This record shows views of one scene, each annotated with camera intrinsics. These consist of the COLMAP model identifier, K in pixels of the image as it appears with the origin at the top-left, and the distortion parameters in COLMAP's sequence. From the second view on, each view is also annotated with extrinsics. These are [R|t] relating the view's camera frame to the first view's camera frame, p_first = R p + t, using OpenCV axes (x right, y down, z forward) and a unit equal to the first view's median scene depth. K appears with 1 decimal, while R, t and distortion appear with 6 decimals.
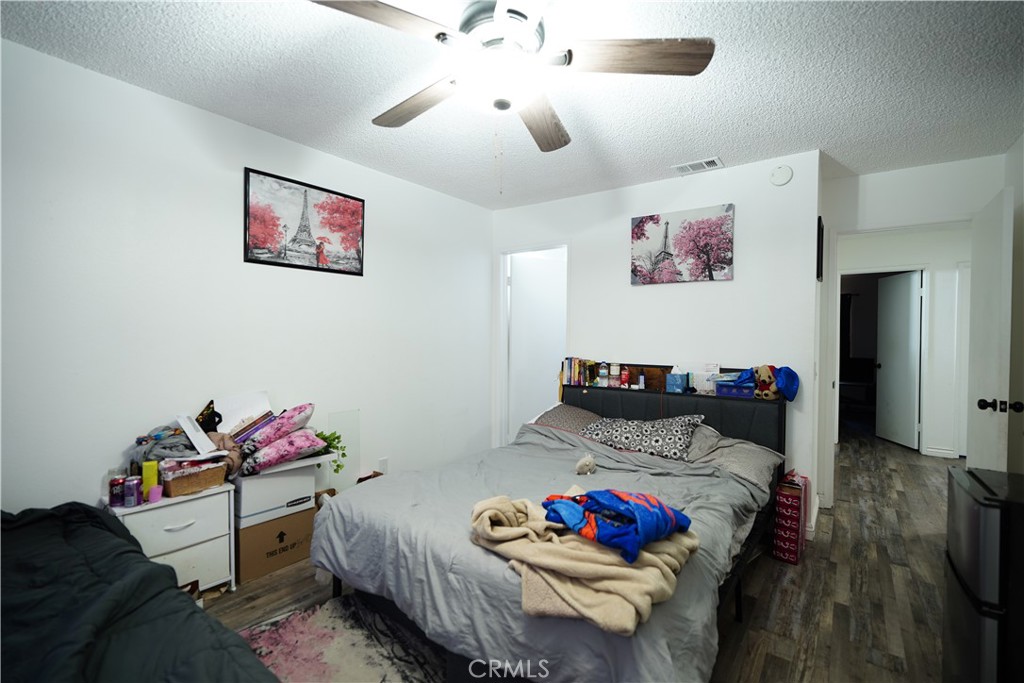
lens RADIAL K [[463.1, 0, 506.3], [0, 463.1, 336.5], [0, 0, 1]] dist [-0.000287, -0.000026]
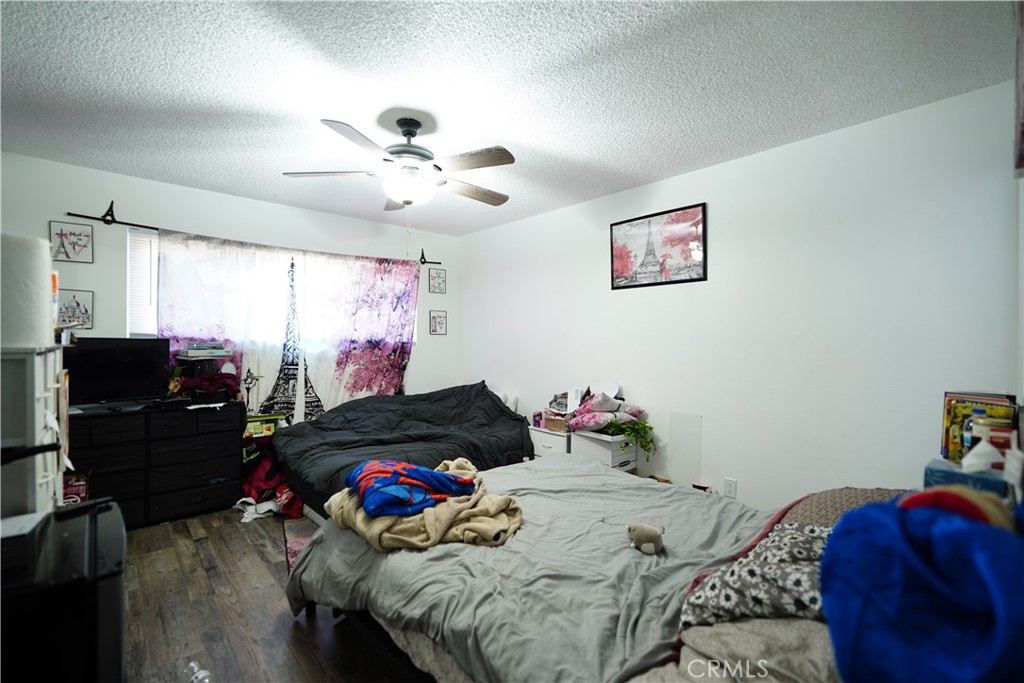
lens RADIAL K [[463.1, 0, 503.7], [0, 463.1, 345.8], [0, 0, 1]] dist [-0.000287, -0.000026]
pose [[-0.204915, -0.003340, -0.978774, 0.826827], [-0.019732, 0.999805, 0.000719, 0.015684], [0.978581, 0.019460, -0.204941, 0.892152]]
